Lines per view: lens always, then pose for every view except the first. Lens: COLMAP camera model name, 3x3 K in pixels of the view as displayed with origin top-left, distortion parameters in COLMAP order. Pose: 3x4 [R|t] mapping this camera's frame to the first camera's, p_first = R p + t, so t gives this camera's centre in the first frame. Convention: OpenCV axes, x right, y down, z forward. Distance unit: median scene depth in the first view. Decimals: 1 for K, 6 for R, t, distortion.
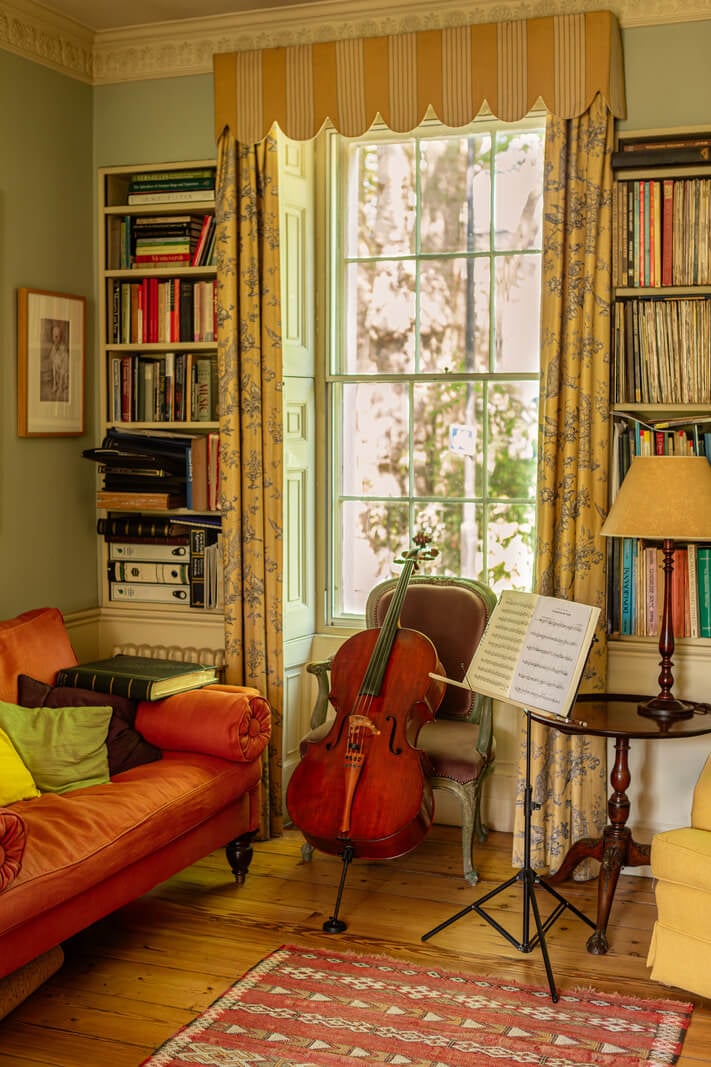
lens RADIAL K [[1325.2, 0, 355.8], [0, 1325.2, 535.6], [0, 0, 1]] dist [-0.040176, 0.000000]
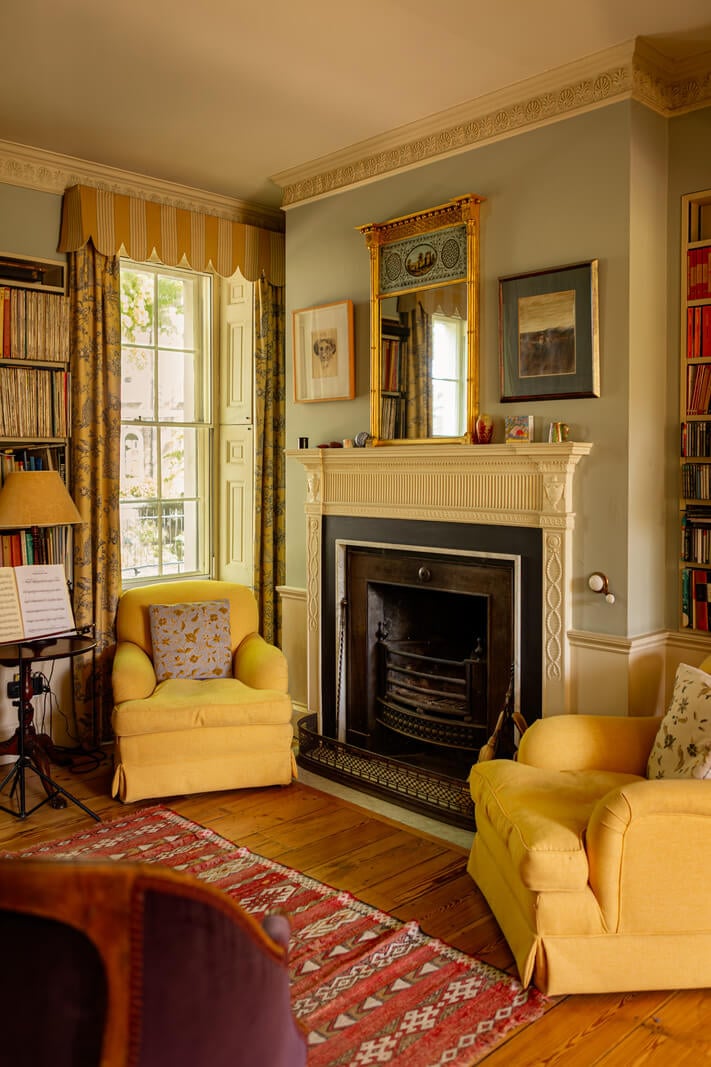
lens RADIAL K [[903.6, 0, 372.0], [0, 903.6, 474.2], [0, 0, 1]] dist [0.049534, 0.000905]
pose [[0.420066, -0.017031, 0.907334, -0.475977], [0.068296, 0.997582, -0.012894, -0.015250], [-0.904920, 0.067384, 0.420214, 0.187029]]
